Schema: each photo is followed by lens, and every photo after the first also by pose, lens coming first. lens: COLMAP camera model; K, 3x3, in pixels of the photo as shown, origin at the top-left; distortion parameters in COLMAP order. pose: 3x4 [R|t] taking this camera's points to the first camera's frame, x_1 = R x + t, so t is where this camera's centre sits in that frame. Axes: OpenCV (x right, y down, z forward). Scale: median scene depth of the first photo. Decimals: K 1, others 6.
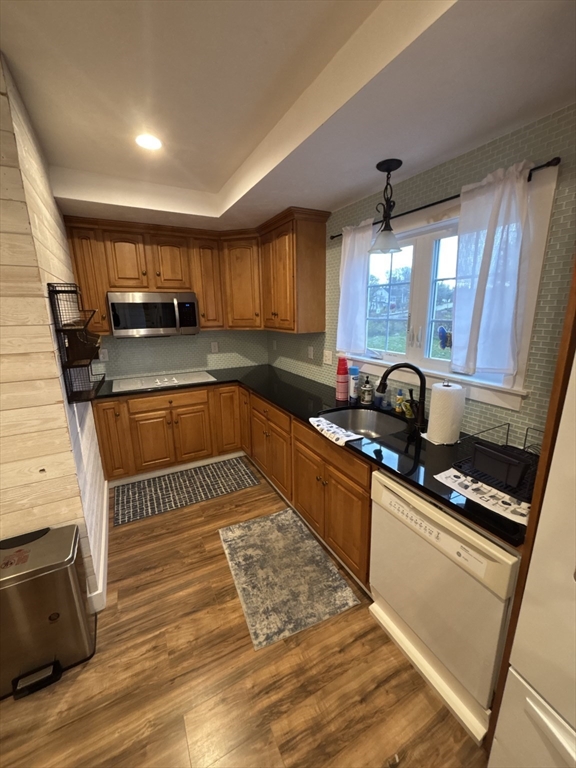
lens RADIAL K [[306.9, 0, 284.9], [0, 306.9, 380.6], [0, 0, 1]] dist [-0.000320, -0.000067]
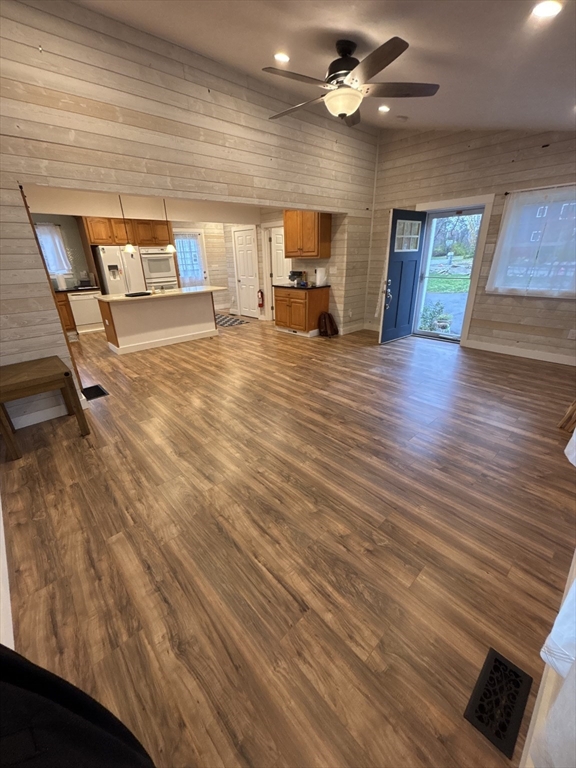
lens RADIAL K [[310.9, 0, 289.7], [0, 310.9, 384.7], [0, 0, 1]] dist [-0.003452, -0.000148]
pose [[-0.266939, -0.358085, 0.894717, -3.089010], [0.239013, 0.874800, 0.421423, 0.206582], [-0.933604, 0.326343, -0.147931, -0.534019]]
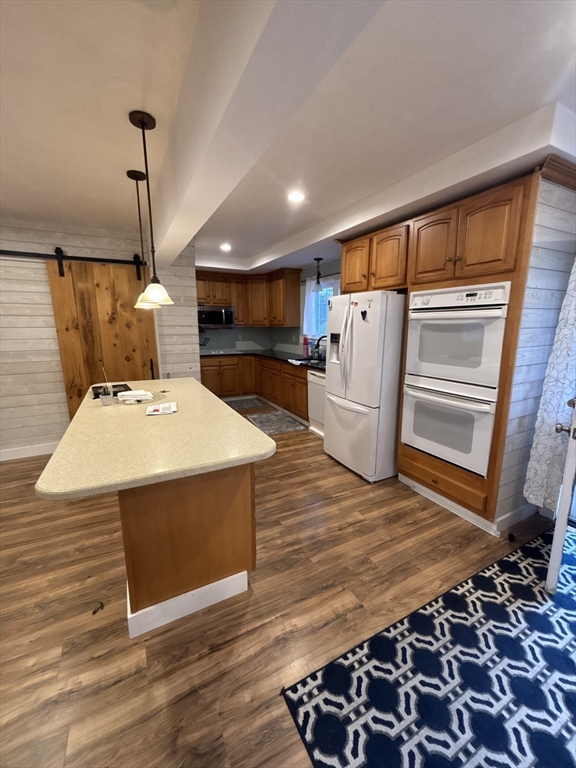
lens RADIAL K [[310.9, 0, 290.0], [0, 310.9, 383.2], [0, 0, 1]] dist [-0.000059, -0.000321]
pose [[0.999941, 0.010205, 0.003800, 0.073736], [-0.010054, 0.999234, -0.037814, 0.331856], [-0.004183, 0.037774, 0.999278, -1.160749]]
